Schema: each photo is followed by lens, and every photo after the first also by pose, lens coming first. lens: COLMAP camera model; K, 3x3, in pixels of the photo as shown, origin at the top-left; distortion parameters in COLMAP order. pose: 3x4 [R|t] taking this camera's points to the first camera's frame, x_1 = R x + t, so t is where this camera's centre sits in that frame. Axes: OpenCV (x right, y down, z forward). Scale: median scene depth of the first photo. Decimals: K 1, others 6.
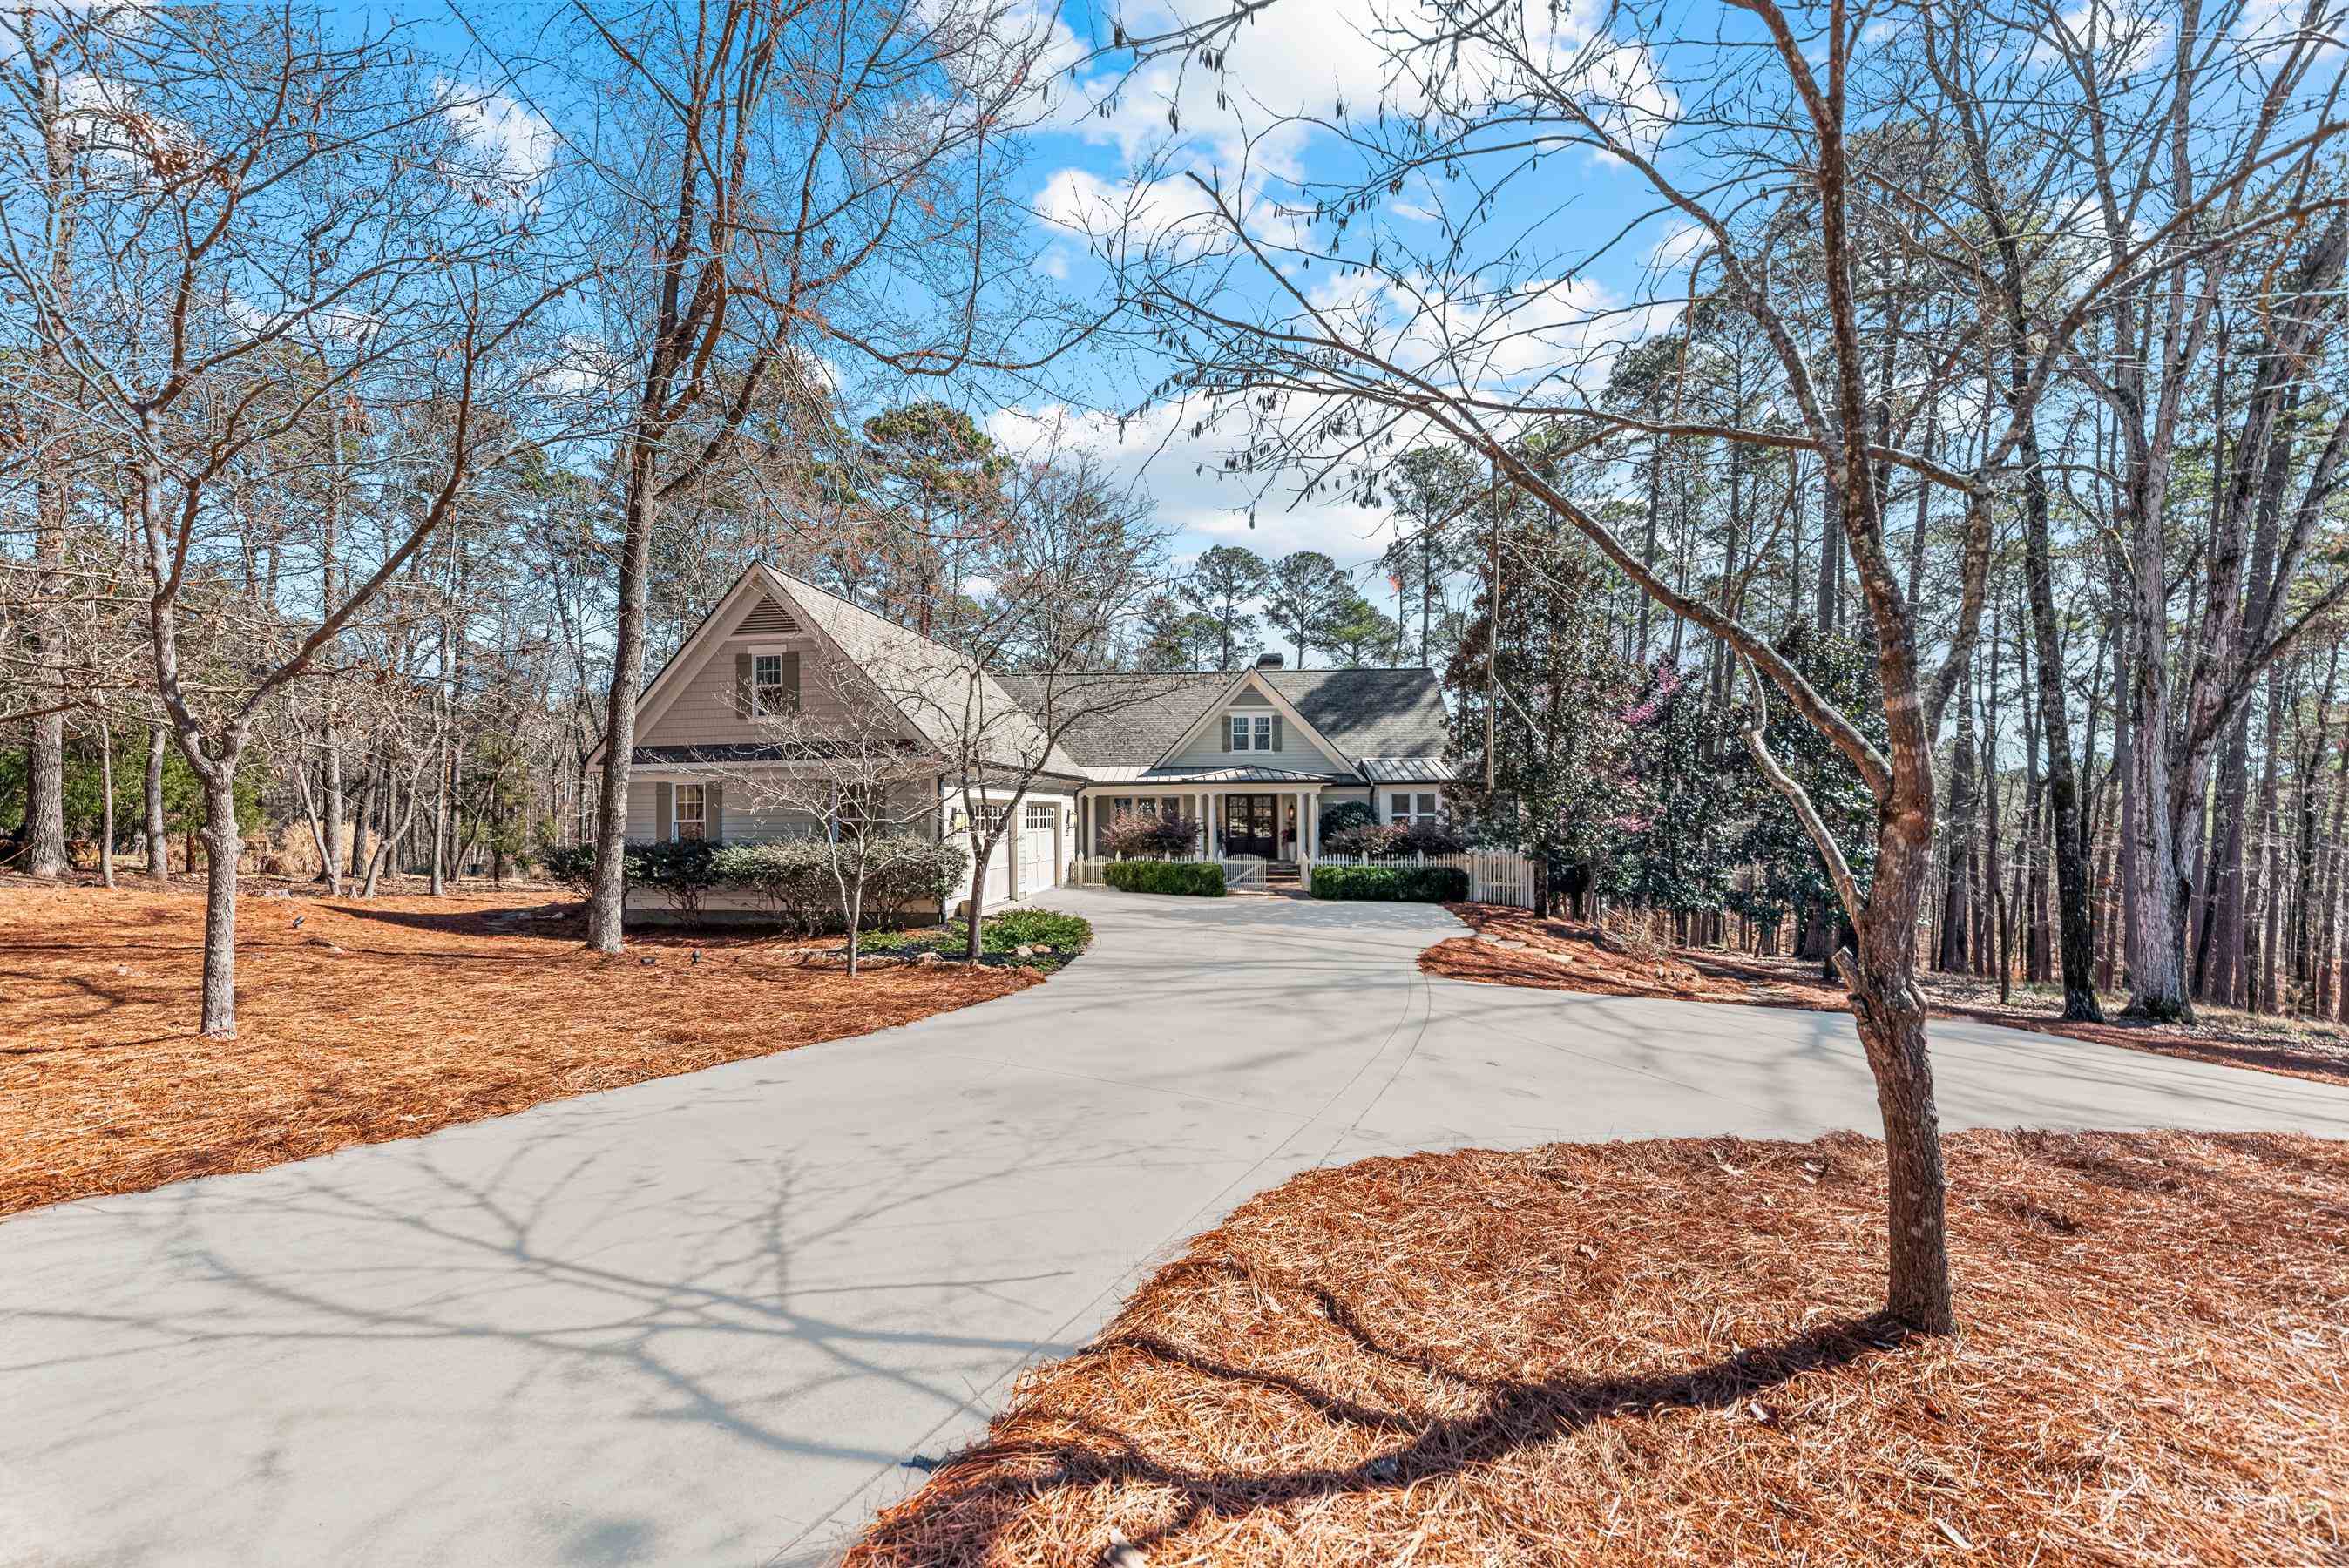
lens RADIAL K [[824.5, 0, 1219.7], [0, 824.5, 841.7], [0, 0, 1]] dist [0.001325, 0.000095]
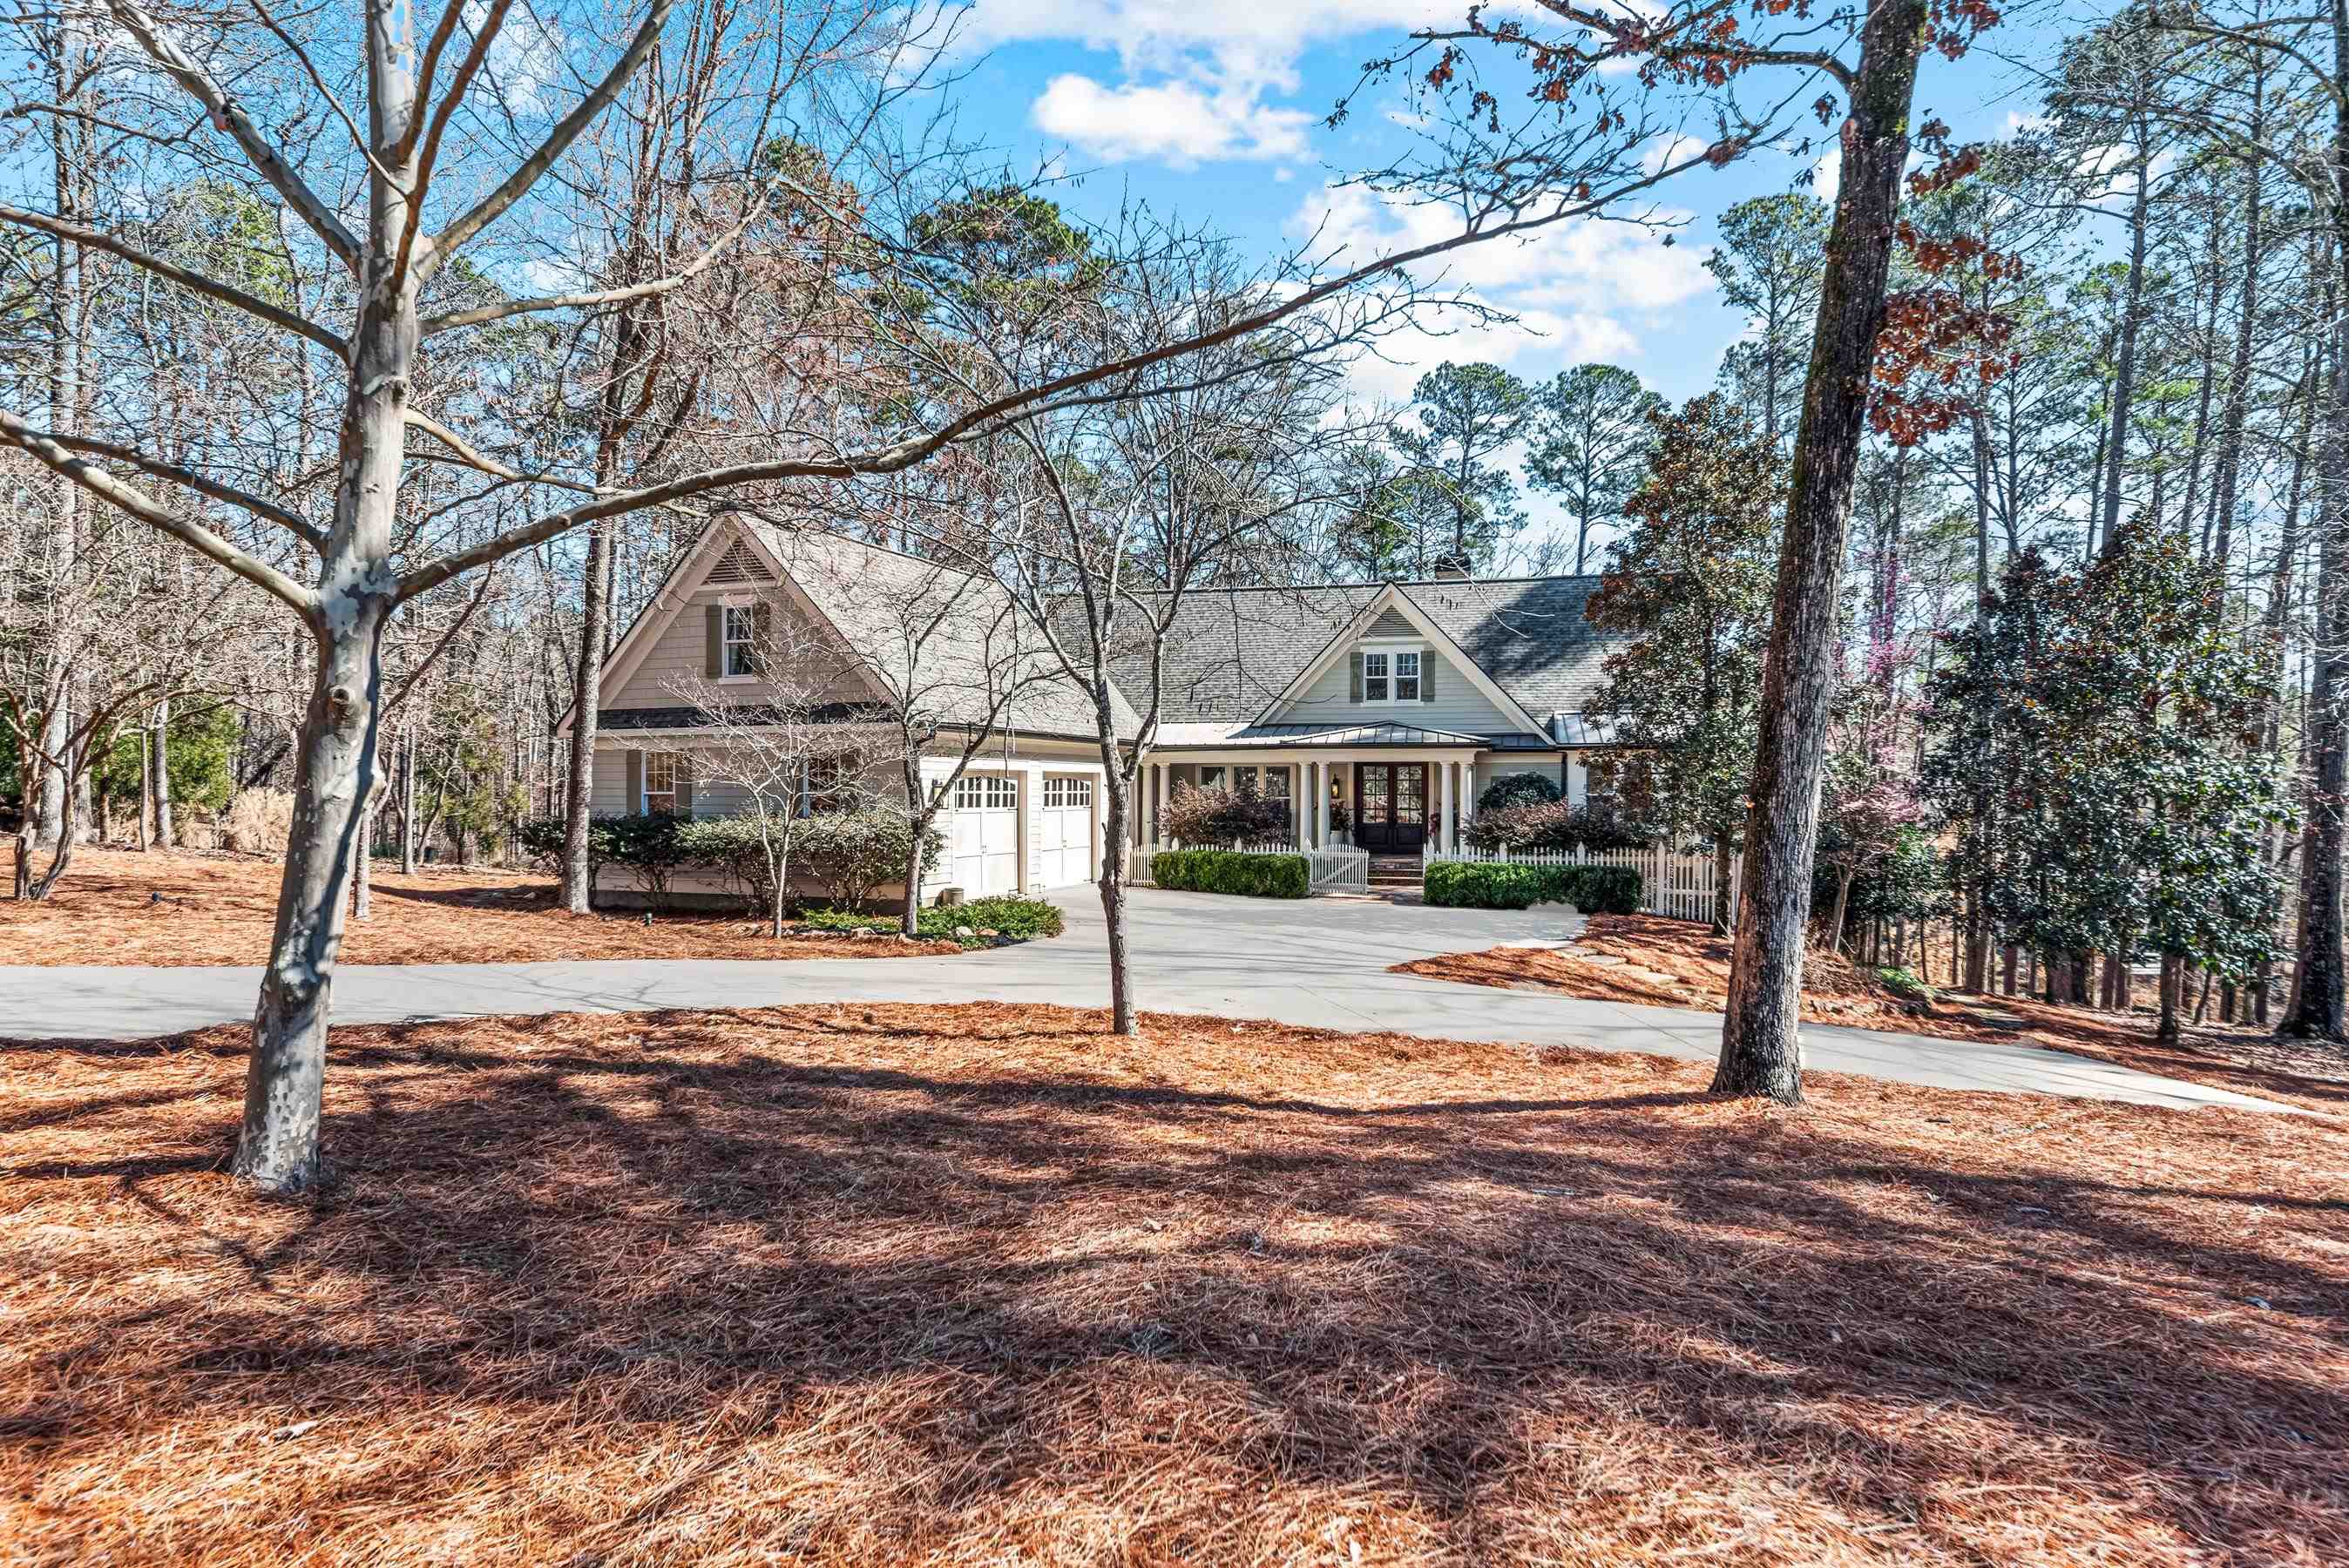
lens RADIAL K [[1451.5, 0, 1287.0], [0, 1451.5, 884.4], [0, 0, 1]] dist [0.001950, -0.001724]
pose [[0.982139, 0.020975, -0.186982, 0.196146], [-0.014949, 0.999324, 0.033581, 0.006828], [0.187560, -0.030186, 0.981789, -0.256052]]
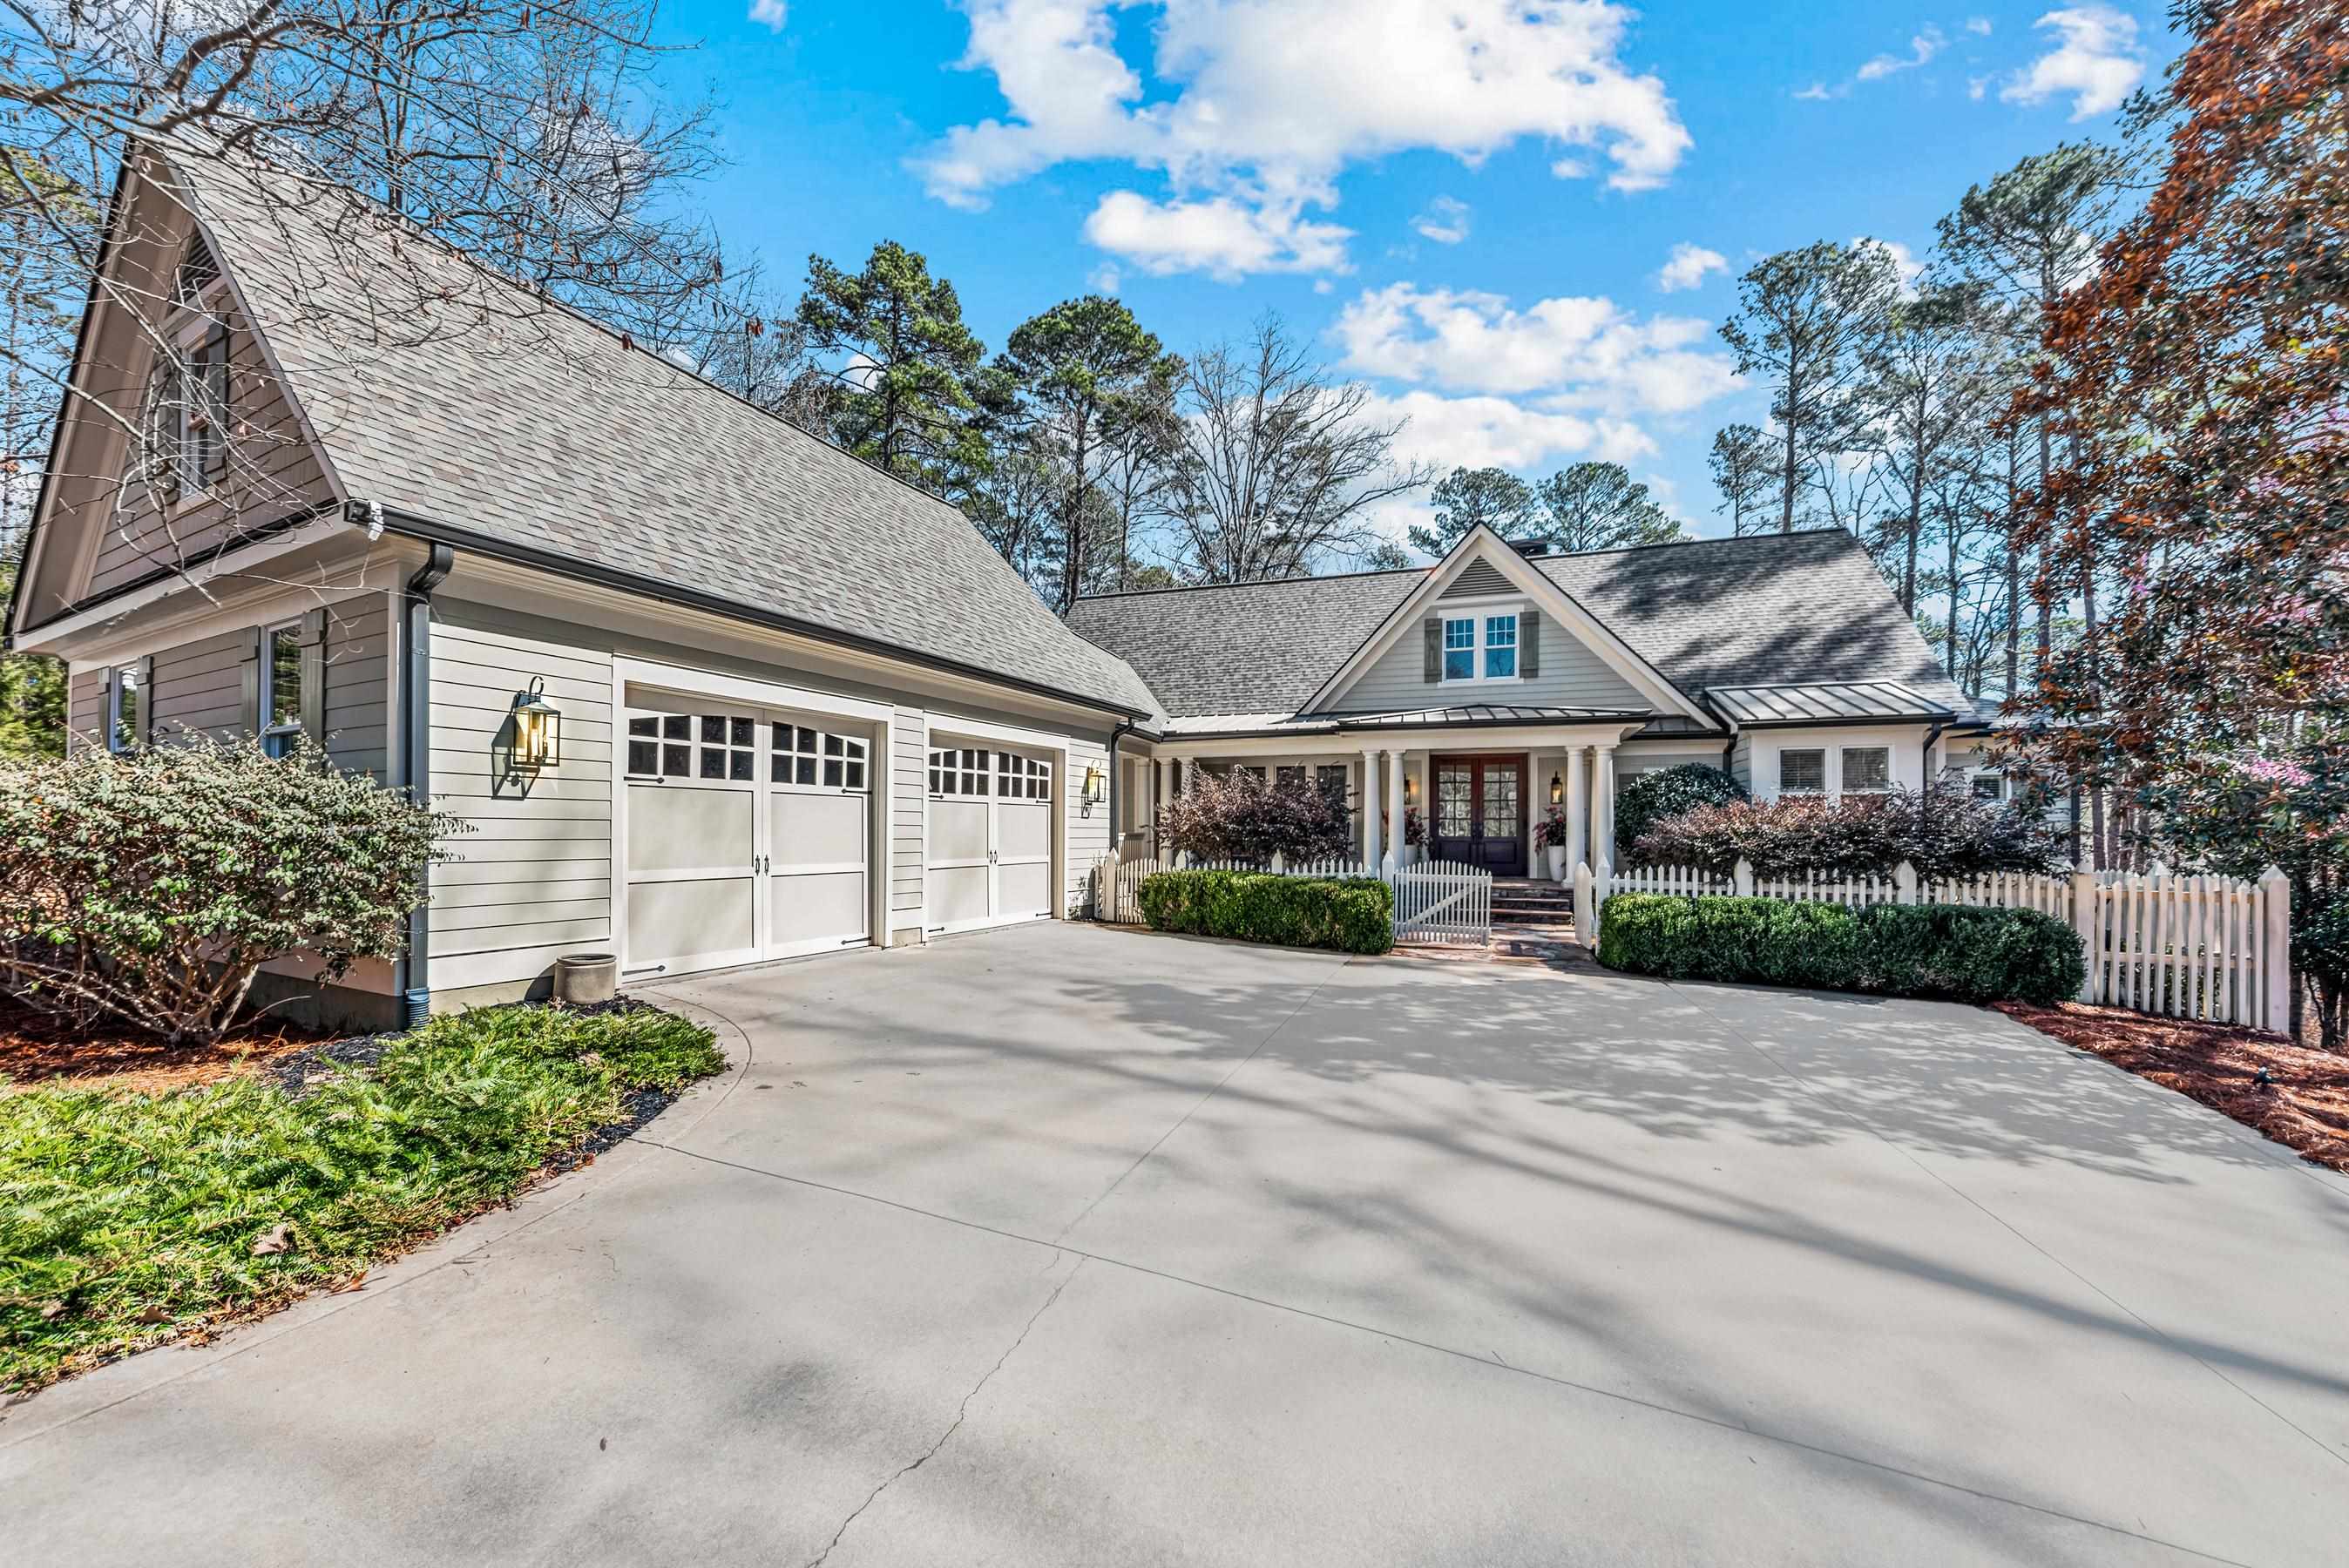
lens RADIAL K [[824.5, 0, 1219.7], [0, 824.5, 841.7], [0, 0, 1]] dist [0.001325, 0.000095]
pose [[0.953170, 0.014816, -0.302071, 0.043272], [-0.021628, 0.999581, -0.019218, 0.013149], [0.301660, 0.024851, 0.953092, 0.449242]]
